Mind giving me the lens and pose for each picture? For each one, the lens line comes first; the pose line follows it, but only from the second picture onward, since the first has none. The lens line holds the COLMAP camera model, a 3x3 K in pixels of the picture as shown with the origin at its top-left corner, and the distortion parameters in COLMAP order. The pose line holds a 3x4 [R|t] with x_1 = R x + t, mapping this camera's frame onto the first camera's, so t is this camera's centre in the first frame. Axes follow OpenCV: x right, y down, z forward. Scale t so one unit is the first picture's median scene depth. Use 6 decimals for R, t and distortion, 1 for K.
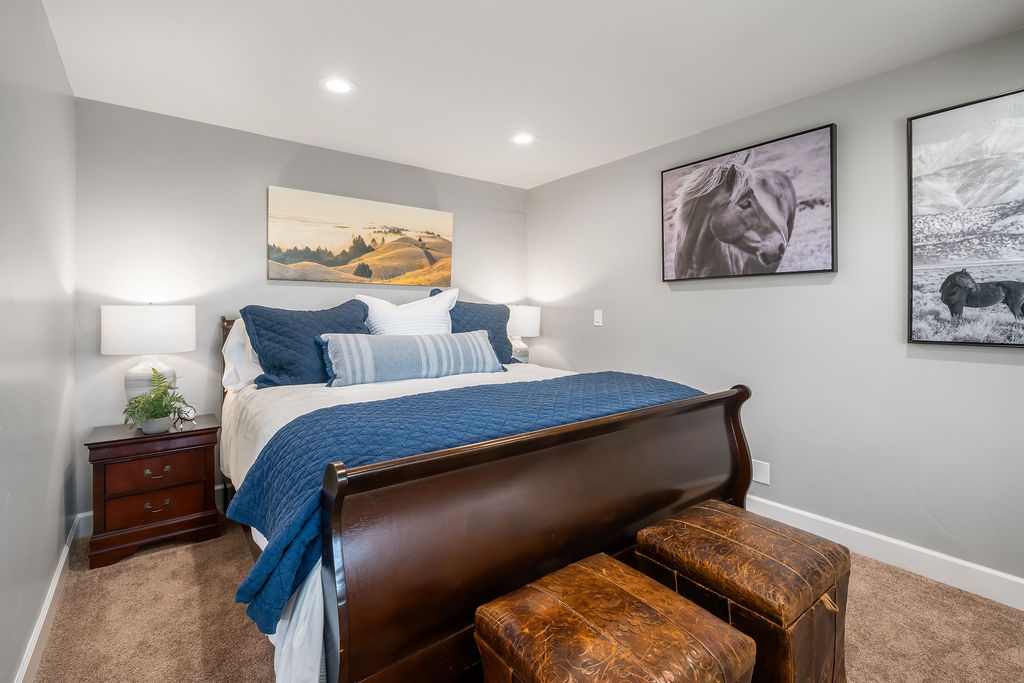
lens RADIAL K [[463.5, 0, 516.4], [0, 463.5, 309.4], [0, 0, 1]] dist [-0.001039, -0.000442]
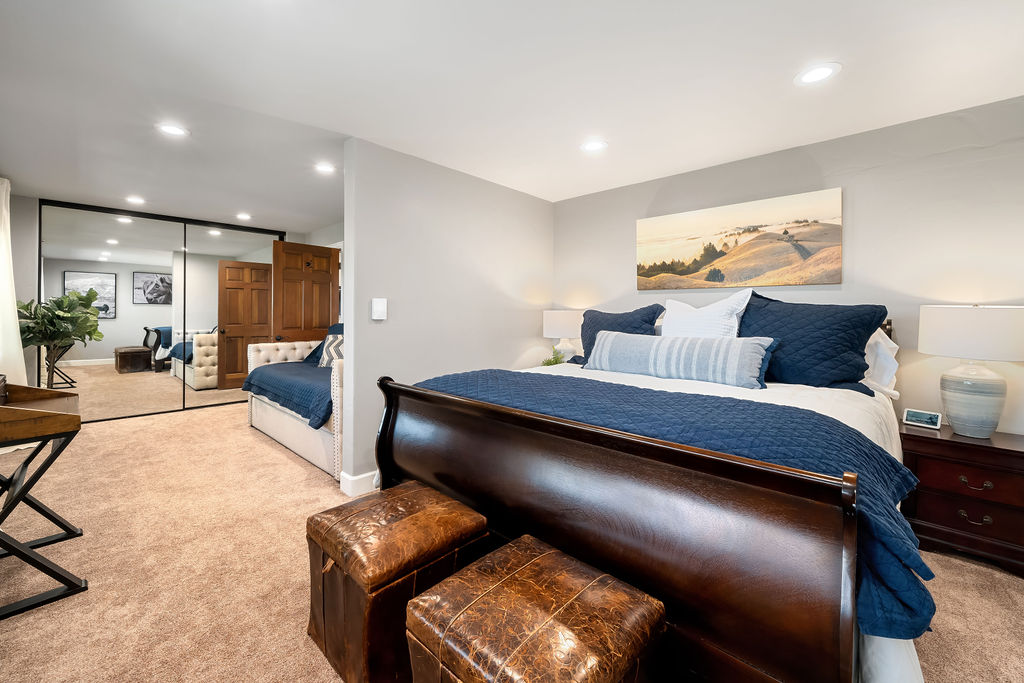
lens RADIAL K [[463.5, 0, 541.1], [0, 463.5, 314.7], [0, 0, 1]] dist [-0.001039, -0.000442]
pose [[0.137121, 0.005273, -0.990540, 0.754973], [0.004607, 0.999972, 0.005961, -0.003012], [0.990544, -0.005380, 0.137093, 0.532787]]
